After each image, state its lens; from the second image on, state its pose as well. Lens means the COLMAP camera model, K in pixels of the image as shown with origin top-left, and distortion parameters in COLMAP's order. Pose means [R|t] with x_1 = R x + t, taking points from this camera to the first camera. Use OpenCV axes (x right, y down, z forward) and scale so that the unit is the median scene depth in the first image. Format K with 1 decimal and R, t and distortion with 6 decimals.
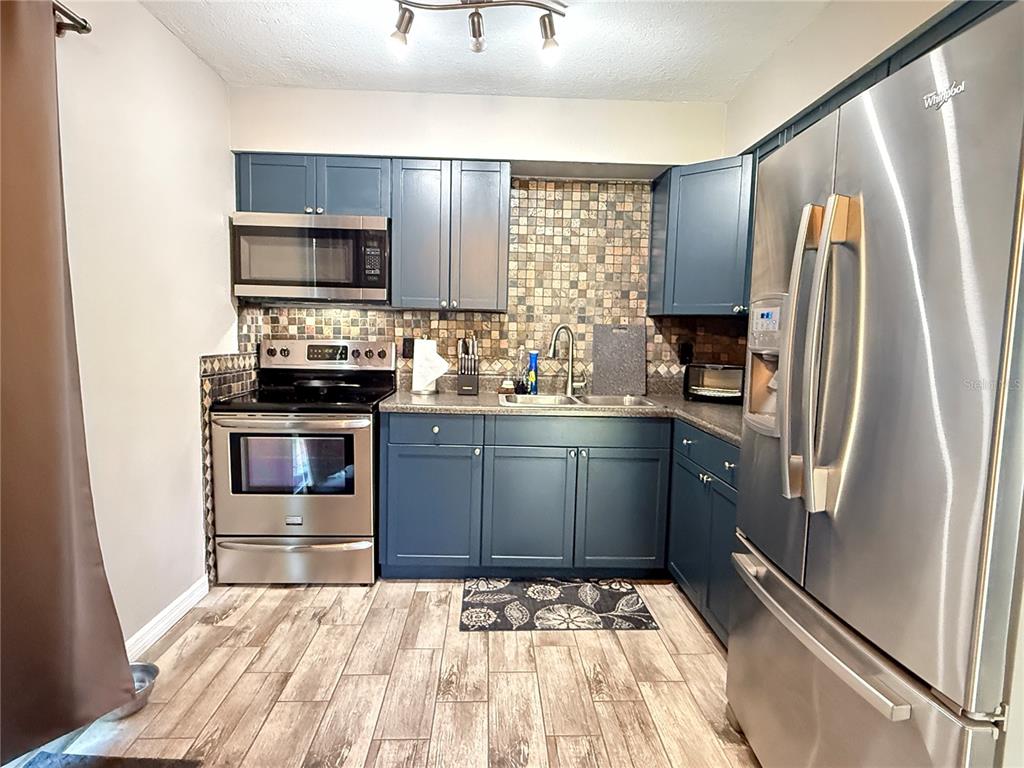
lens RADIAL K [[572.8, 0, 509.8], [0, 572.8, 382.9], [0, 0, 1]] dist [-0.001849, 0.001887]
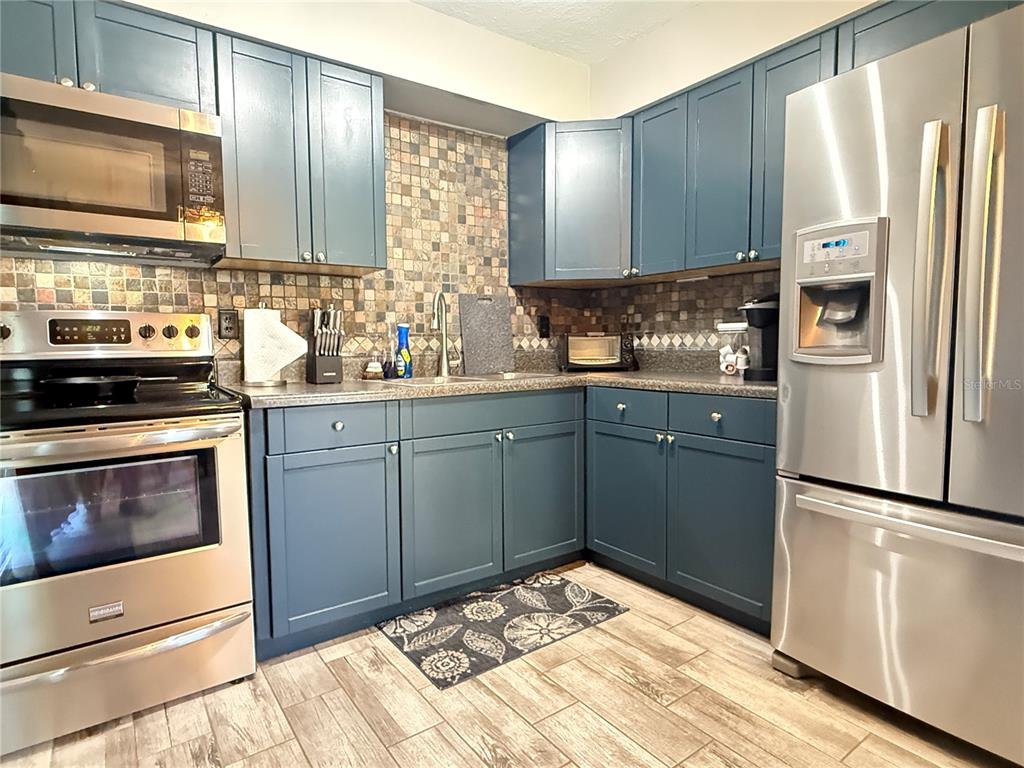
lens RADIAL K [[572.8, 0, 511.8], [0, 572.8, 383.8], [0, 0, 1]] dist [-0.001849, 0.001887]
pose [[0.831369, -0.072025, 0.551033, -0.286985], [0.080847, 0.996692, 0.008301, 0.034445], [-0.549808, 0.037648, 0.834442, 0.244984]]
